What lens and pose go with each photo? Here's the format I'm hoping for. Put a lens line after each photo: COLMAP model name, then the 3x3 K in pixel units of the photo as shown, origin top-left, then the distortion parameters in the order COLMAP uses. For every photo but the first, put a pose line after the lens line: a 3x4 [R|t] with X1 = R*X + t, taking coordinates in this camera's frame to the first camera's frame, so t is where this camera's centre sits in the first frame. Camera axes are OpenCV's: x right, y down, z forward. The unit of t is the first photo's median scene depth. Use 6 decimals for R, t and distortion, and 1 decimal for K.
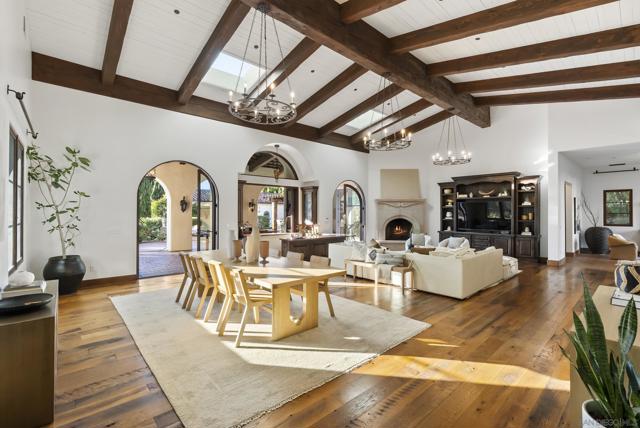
lens RADIAL K [[290.5, 0, 321.4], [0, 290.5, 212.5], [0, 0, 1]] dist [-0.000329, -0.000006]
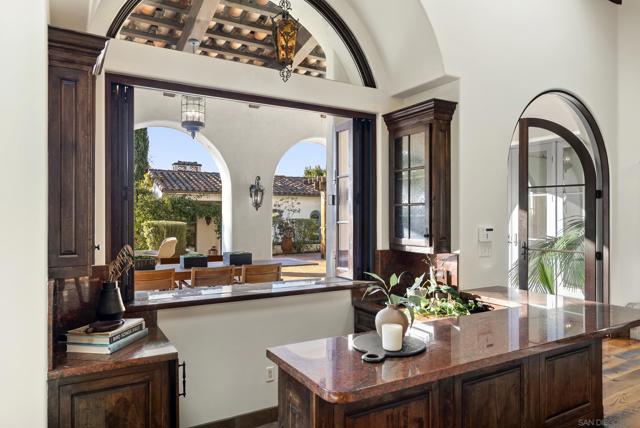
lens RADIAL K [[427.6, 0, 320.4], [0, 427.6, 214.9], [0, 0, 1]] dist [0.002331, 0.000315]
pose [[0.980178, 0.000184, -0.198117, -0.050941], [-0.000427, 0.999999, -0.001183, 0.009619], [0.198117, 0.001244, 0.980178, 0.595041]]
